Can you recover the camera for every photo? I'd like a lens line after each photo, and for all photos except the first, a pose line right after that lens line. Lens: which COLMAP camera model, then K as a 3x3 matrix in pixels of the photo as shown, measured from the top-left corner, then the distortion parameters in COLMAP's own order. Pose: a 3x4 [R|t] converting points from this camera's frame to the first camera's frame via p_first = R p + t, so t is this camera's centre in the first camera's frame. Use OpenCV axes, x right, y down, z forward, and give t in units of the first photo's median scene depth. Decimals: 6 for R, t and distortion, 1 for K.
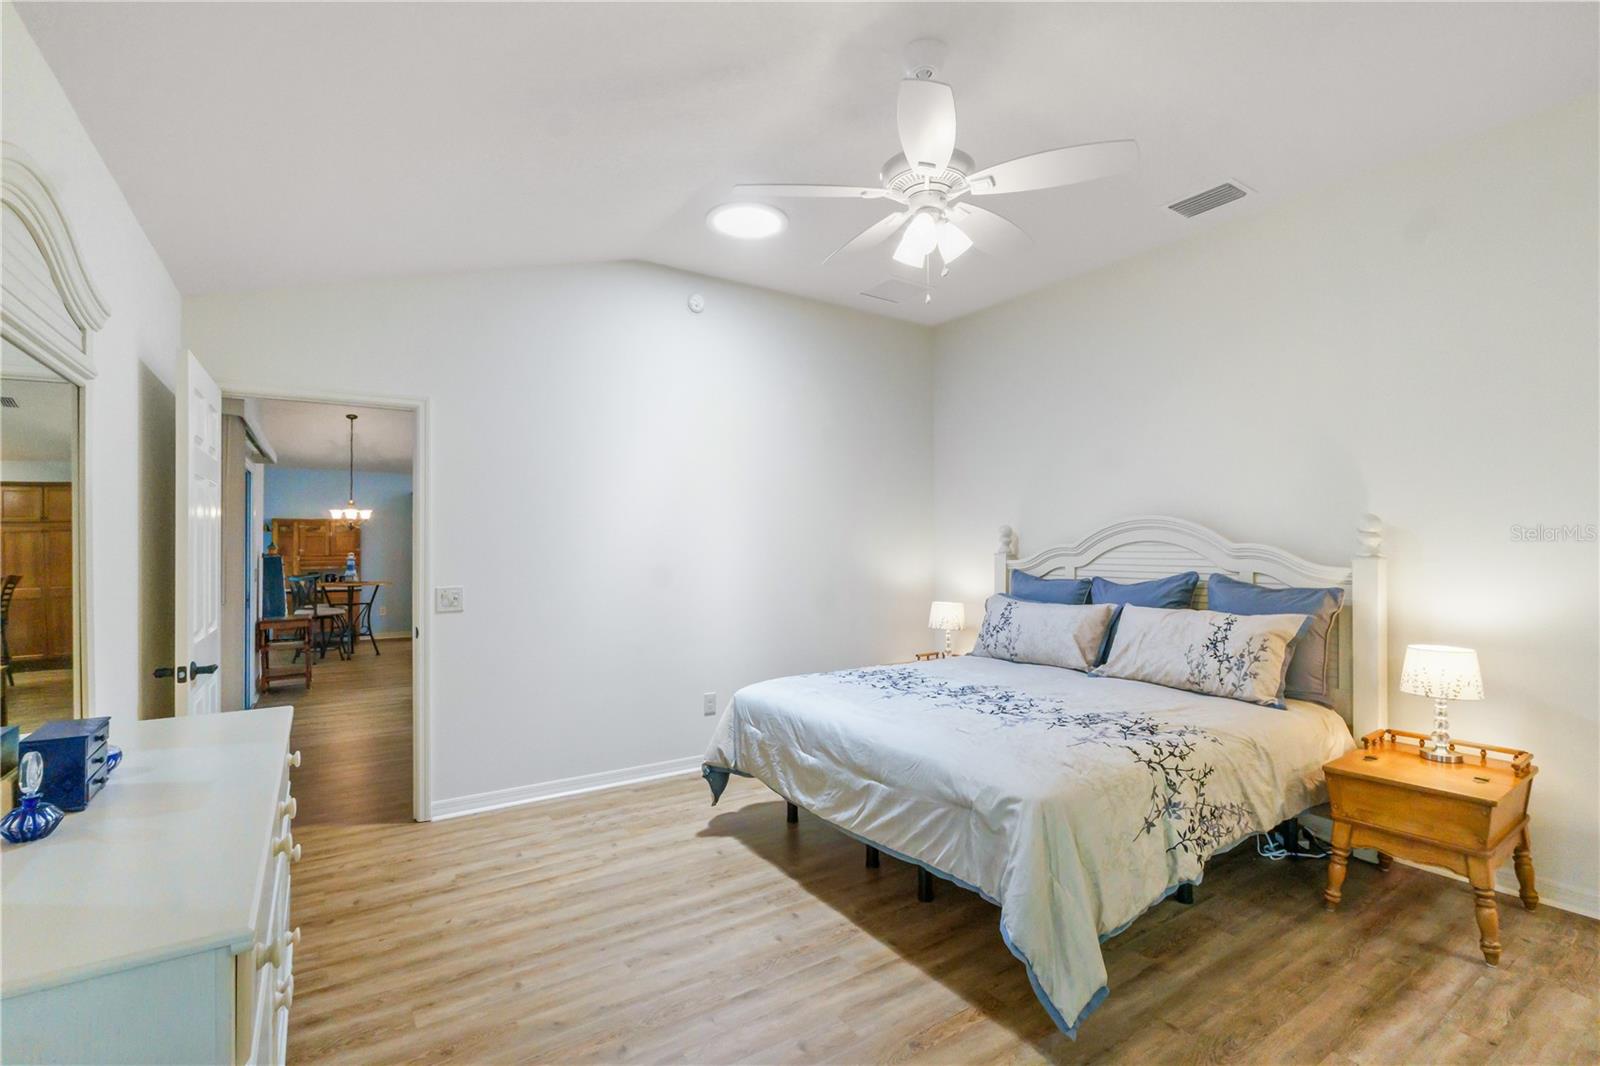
lens RADIAL K [[728.8, 0, 804.0], [0, 728.8, 536.4], [0, 0, 1]] dist [-0.012284, 0.001598]
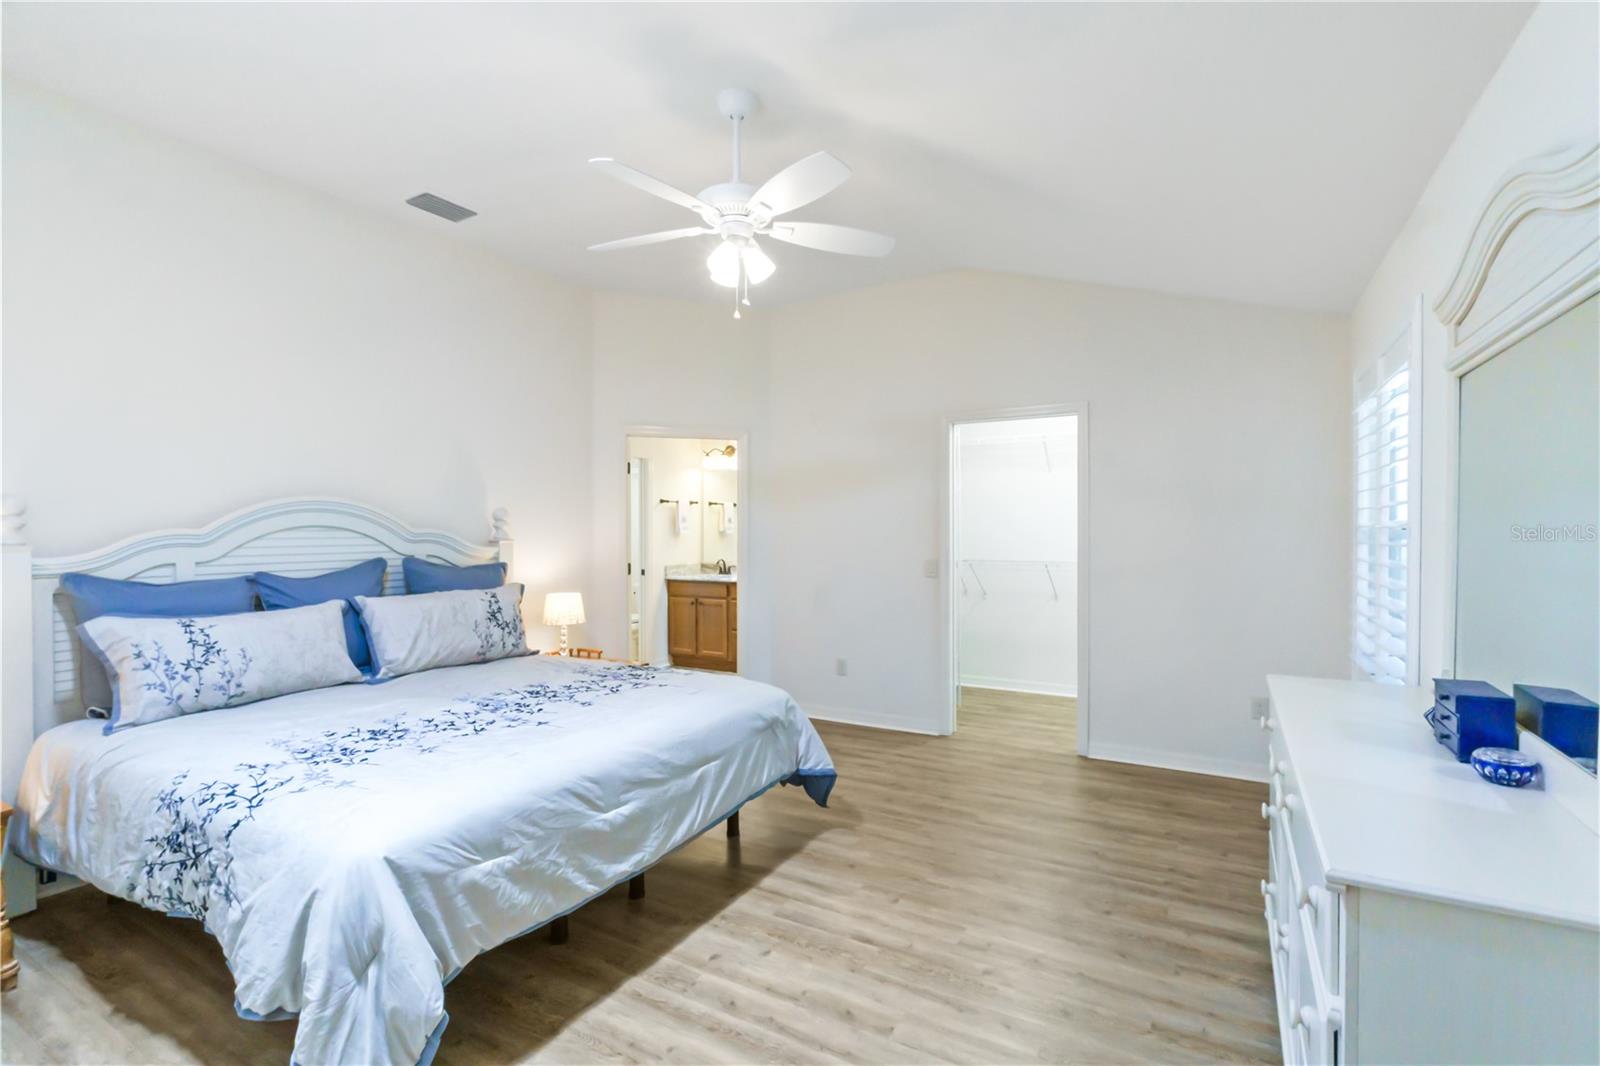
lens RADIAL K [[728.8, 0, 808.9], [0, 728.8, 531.4], [0, 0, 1]] dist [-0.012284, 0.001598]
pose [[-0.453494, 0.001037, 0.891259, -0.730561], [-0.006720, 0.999967, -0.004583, 0.017321], [-0.891234, -0.008068, -0.453472, 1.137168]]
